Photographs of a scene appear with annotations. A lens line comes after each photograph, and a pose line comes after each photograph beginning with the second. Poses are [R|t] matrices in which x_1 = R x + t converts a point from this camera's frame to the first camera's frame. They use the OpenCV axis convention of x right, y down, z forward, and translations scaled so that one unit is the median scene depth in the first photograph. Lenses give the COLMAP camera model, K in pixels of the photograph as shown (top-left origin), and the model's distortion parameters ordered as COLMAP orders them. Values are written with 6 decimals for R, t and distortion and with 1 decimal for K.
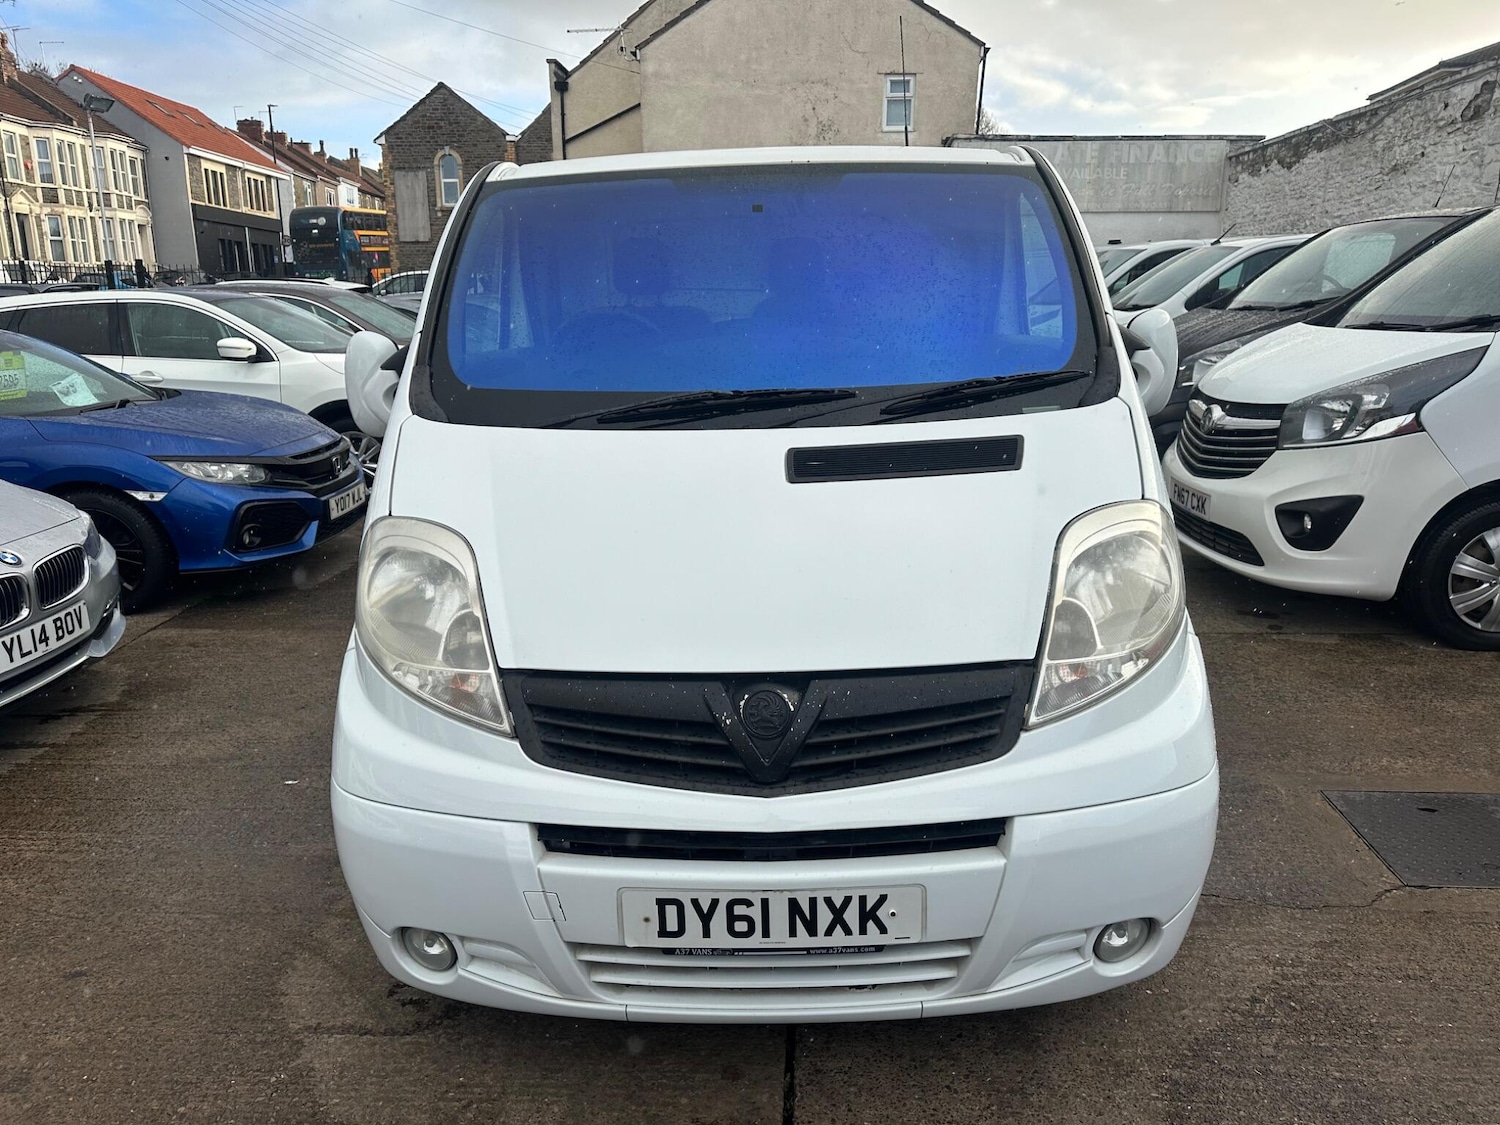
lens RADIAL K [[1062.0, 0, 742.7], [0, 1062.0, 561.2], [0, 0, 1]] dist [0.024767, -0.026404]
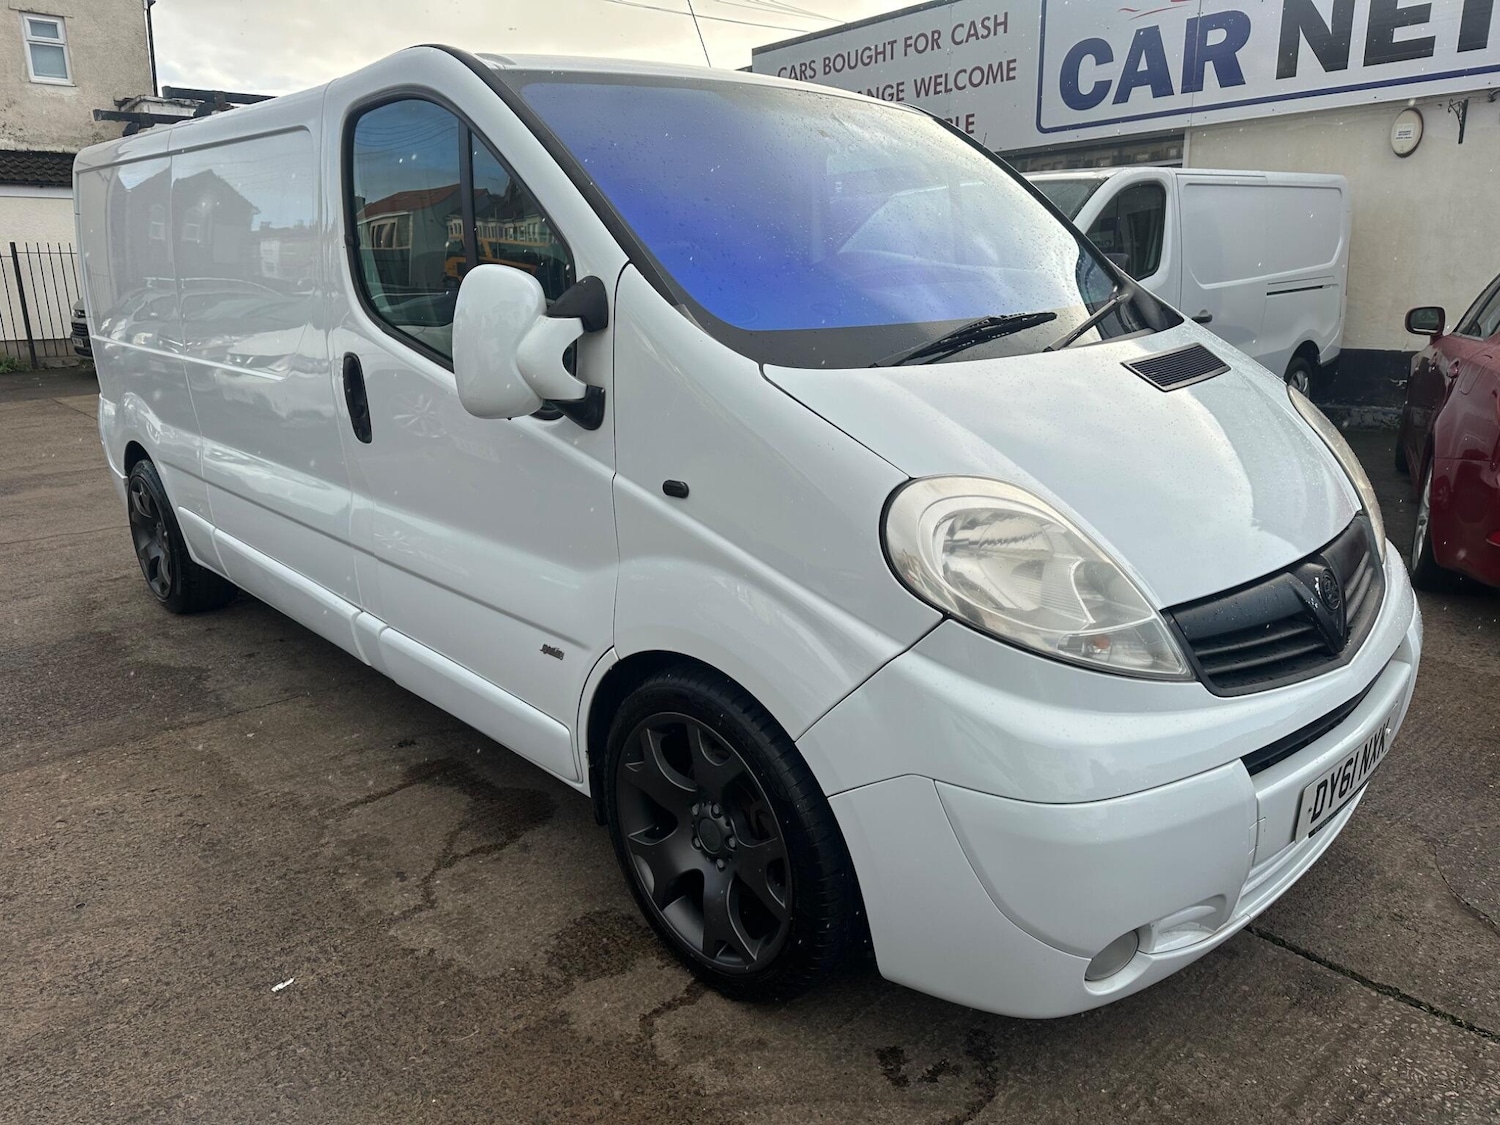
lens RADIAL K [[1062.0, 0, 747.4], [0, 1062.0, 564.2], [0, 0, 1]] dist [0.024767, -0.026404]
pose [[0.709391, -0.184689, 0.680187, -0.859906], [0.179761, 0.980552, 0.078768, -0.057001], [-0.681506, 0.066394, 0.728794, 0.456293]]
